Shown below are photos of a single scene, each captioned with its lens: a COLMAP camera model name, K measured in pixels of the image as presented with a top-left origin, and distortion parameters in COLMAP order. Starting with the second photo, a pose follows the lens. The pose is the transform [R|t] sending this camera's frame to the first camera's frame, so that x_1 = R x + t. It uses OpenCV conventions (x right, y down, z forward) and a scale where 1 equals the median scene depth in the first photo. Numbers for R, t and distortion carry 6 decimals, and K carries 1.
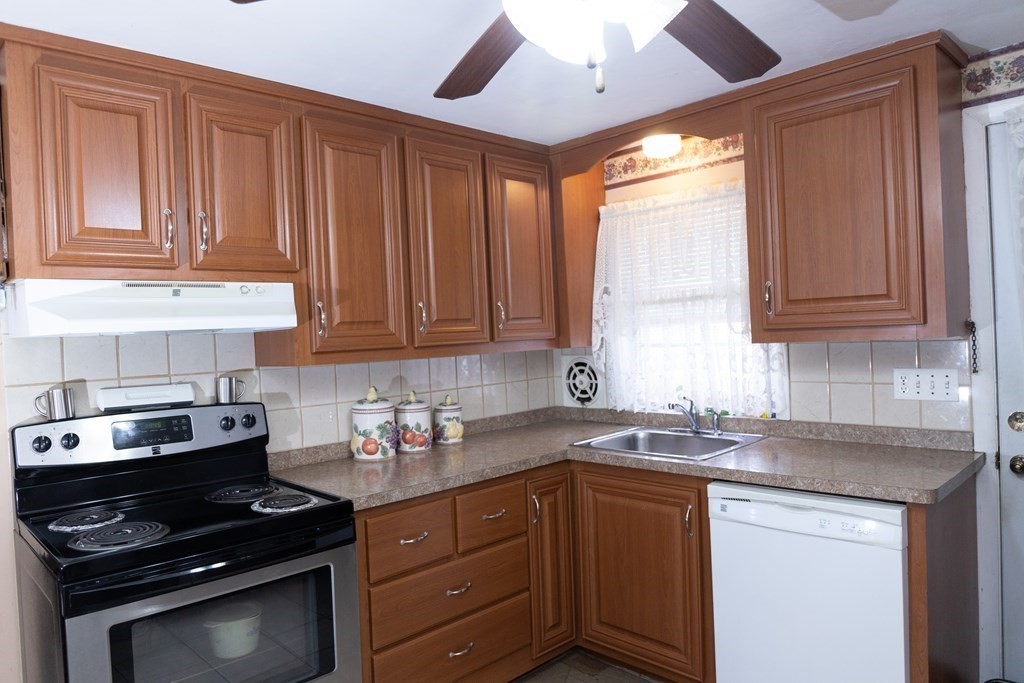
lens RADIAL K [[686.8, 0, 503.3], [0, 686.8, 344.7], [0, 0, 1]] dist [-0.017739, -0.019601]
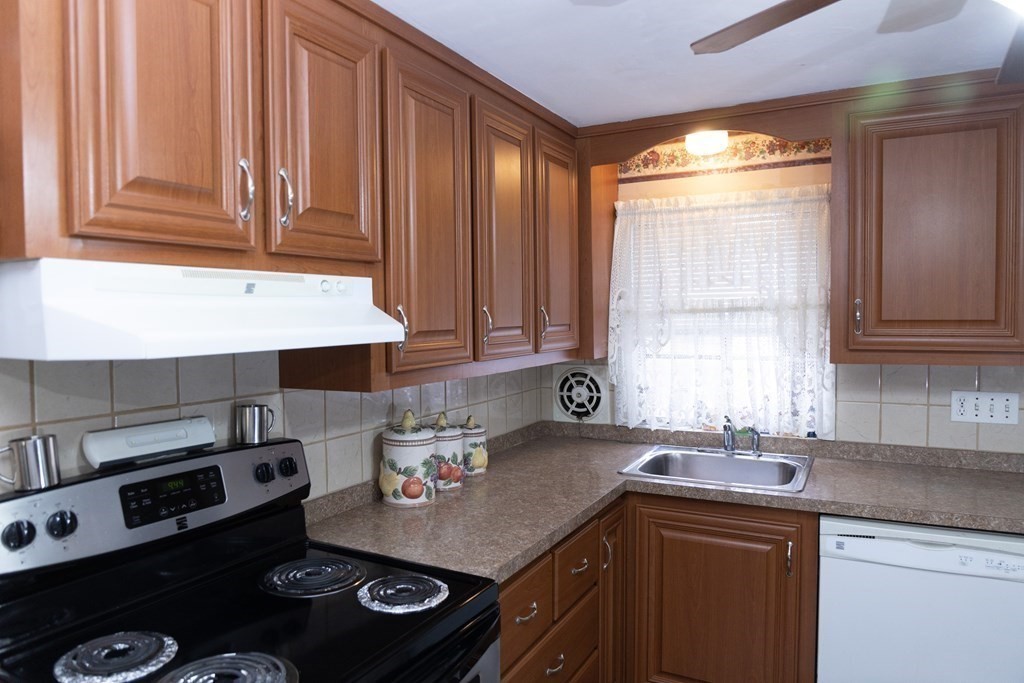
lens RADIAL K [[686.8, 0, 503.3], [0, 686.8, 344.7], [0, 0, 1]] dist [-0.017739, -0.019601]
pose [[0.954752, 0.019574, 0.296757, -0.330299], [-0.024799, 0.999596, 0.013852, -0.027917], [-0.296366, -0.020585, 0.954853, 0.225951]]
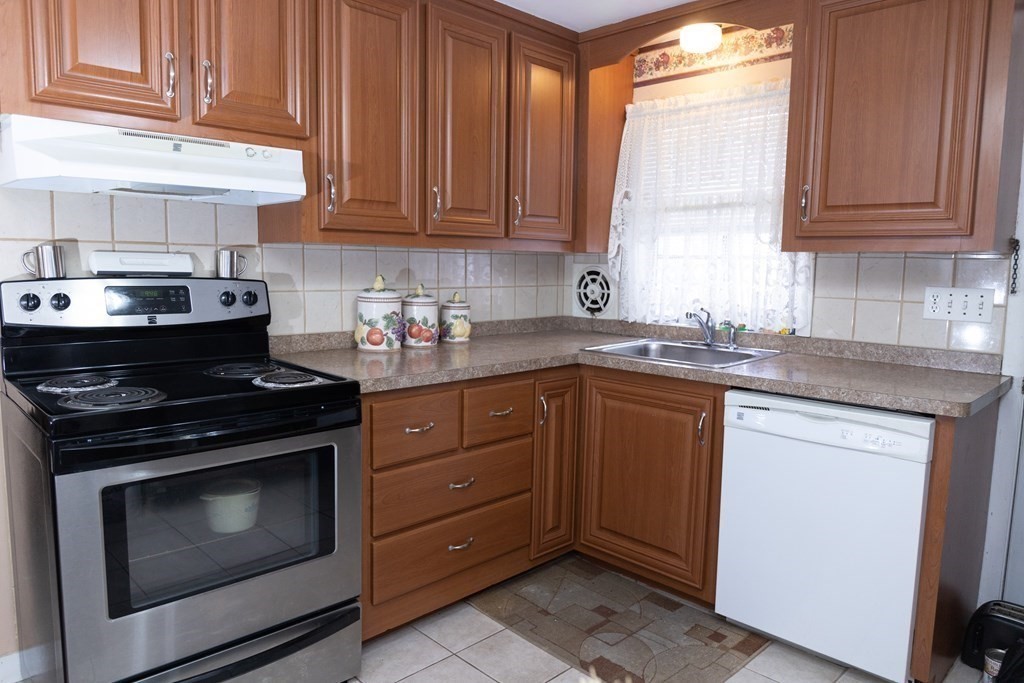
lens RADIAL K [[686.8, 0, 503.3], [0, 686.8, 344.7], [0, 0, 1]] dist [-0.017739, -0.019601]
pose [[0.998160, 0.059129, 0.013440, -0.027084], [-0.060179, 0.993175, 0.099906, 0.052590], [-0.007441, -0.100531, 0.994906, 0.041421]]
